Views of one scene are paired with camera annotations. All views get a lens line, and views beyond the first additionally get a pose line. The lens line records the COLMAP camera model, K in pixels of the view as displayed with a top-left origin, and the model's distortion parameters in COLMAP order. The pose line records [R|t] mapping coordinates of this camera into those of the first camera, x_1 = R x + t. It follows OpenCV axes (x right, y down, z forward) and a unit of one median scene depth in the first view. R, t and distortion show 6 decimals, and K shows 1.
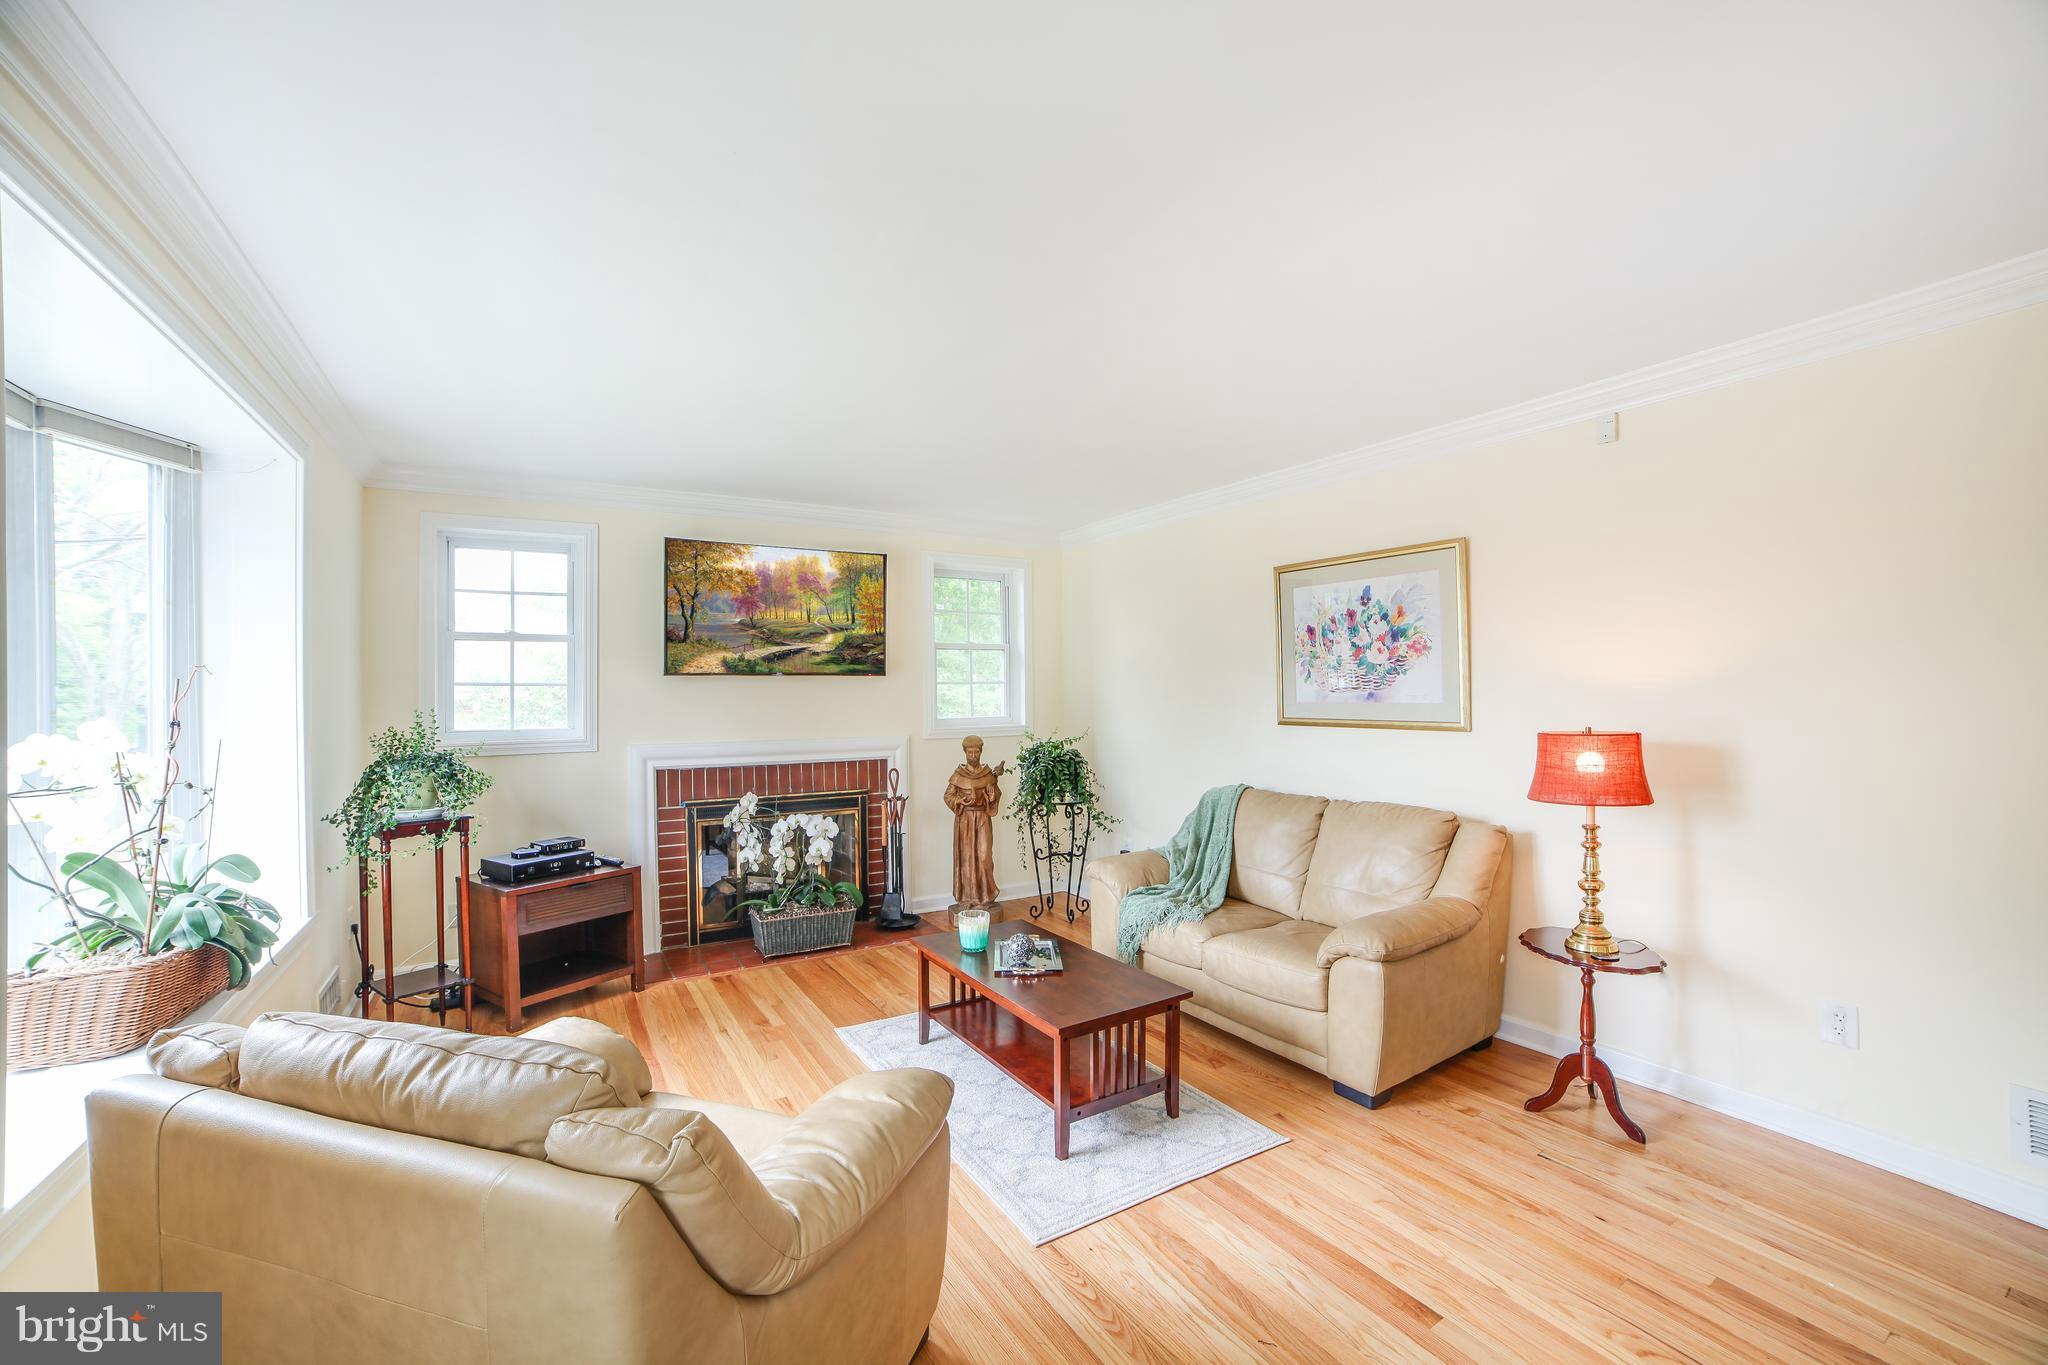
lens RADIAL K [[862.1, 0, 1025.2], [0, 862.1, 700.6], [0, 0, 1]] dist [-0.002188, -0.000051]
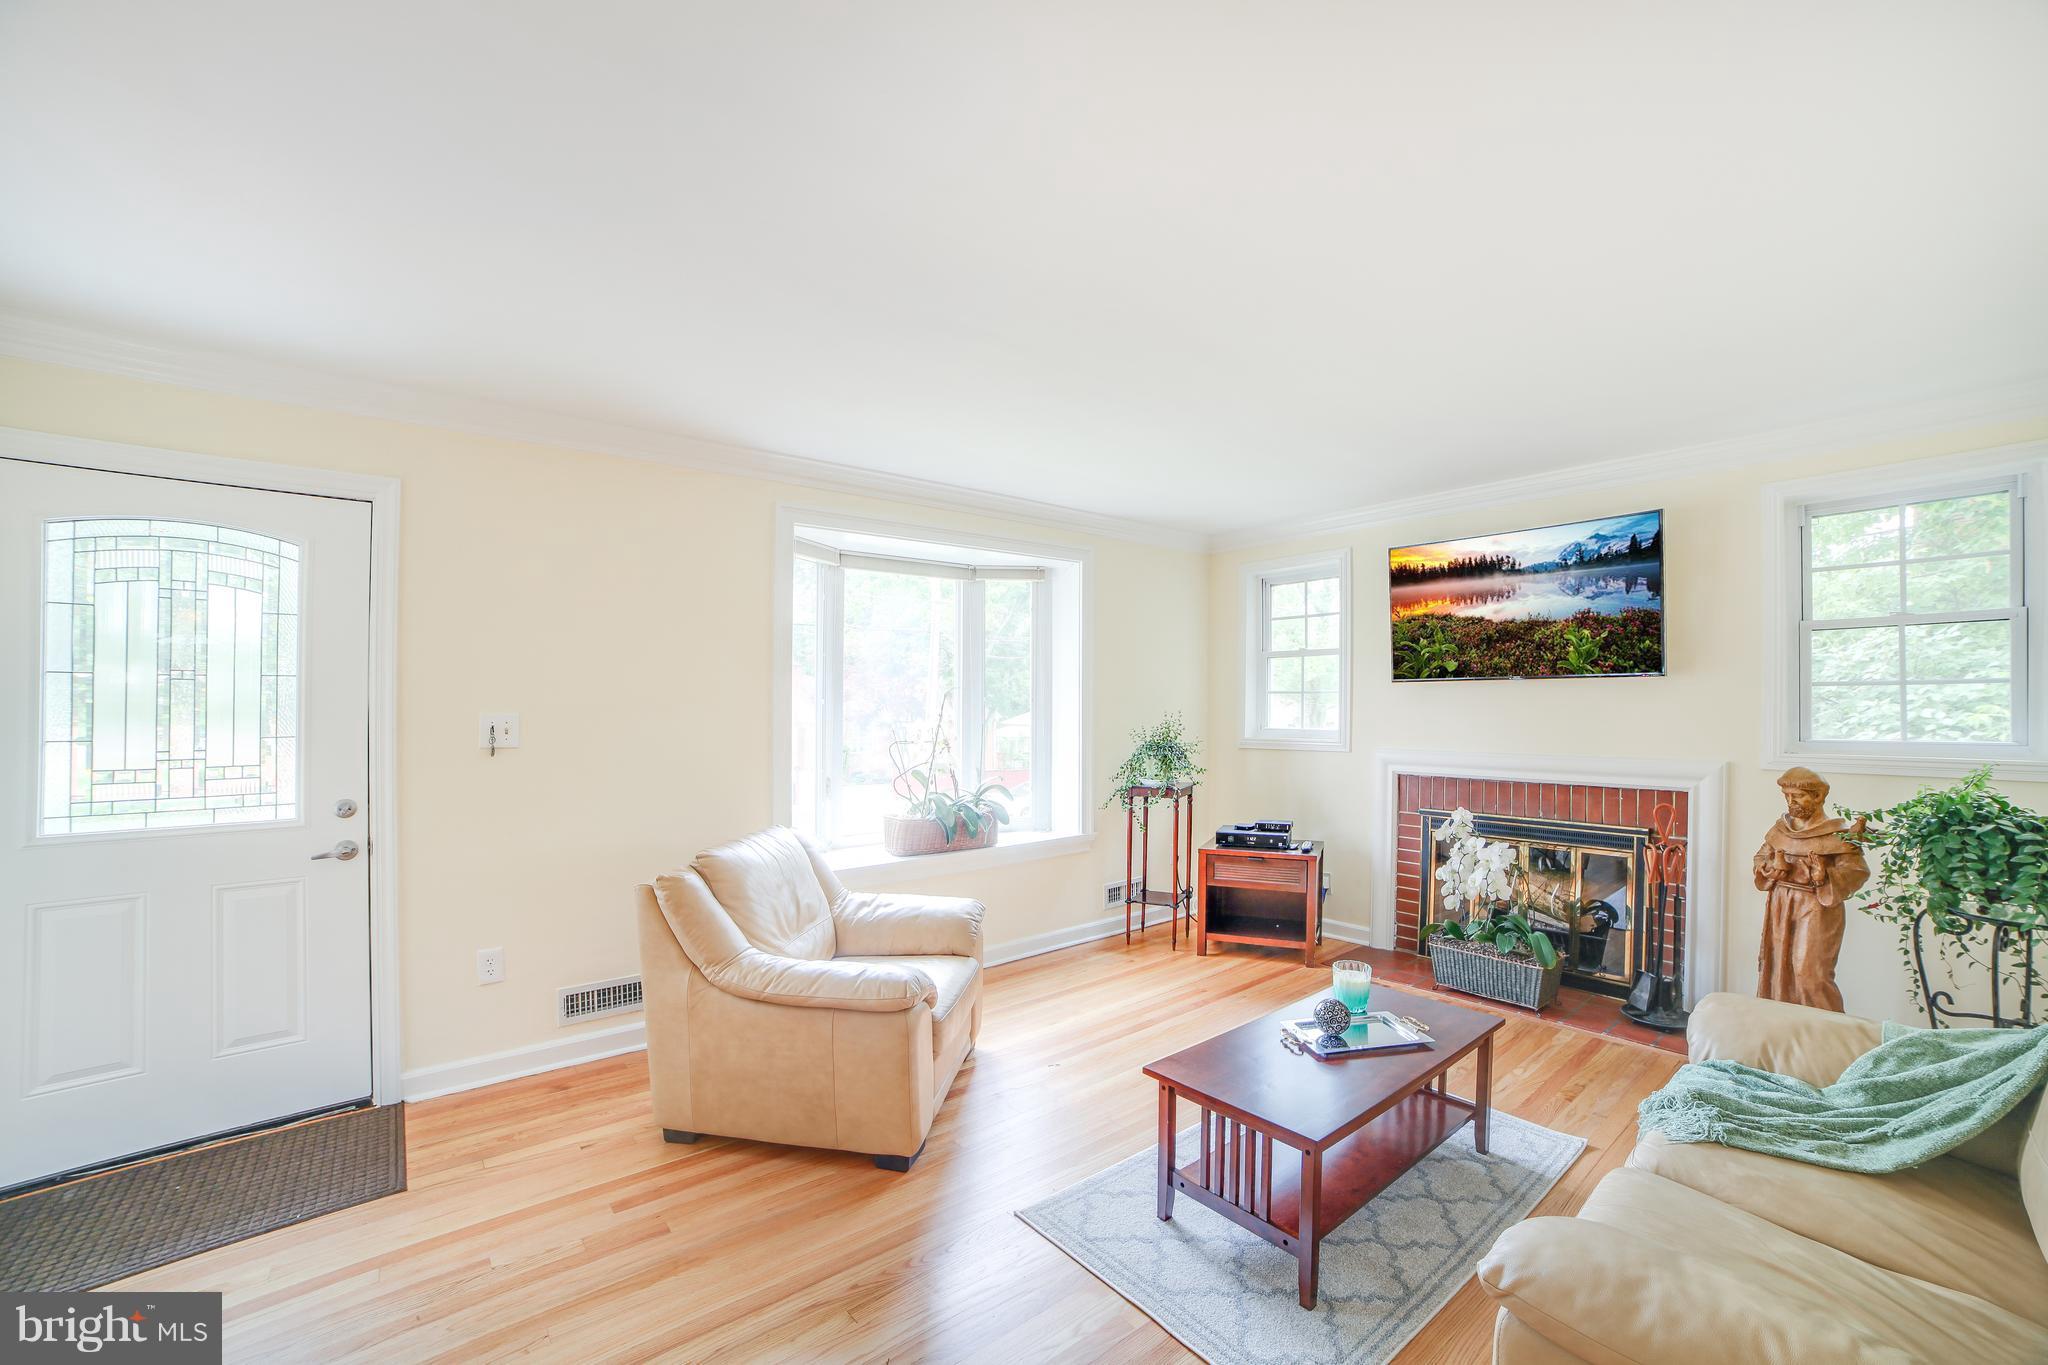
lens RADIAL K [[862.1, 0, 1025.2], [0, 862.1, 700.6], [0, 0, 1]] dist [-0.002188, -0.000051]
pose [[0.140613, 0.005660, -0.990049, 0.523349], [-0.001270, 0.999984, 0.005536, -0.011787], [0.990064, 0.000478, 0.140618, 0.414948]]
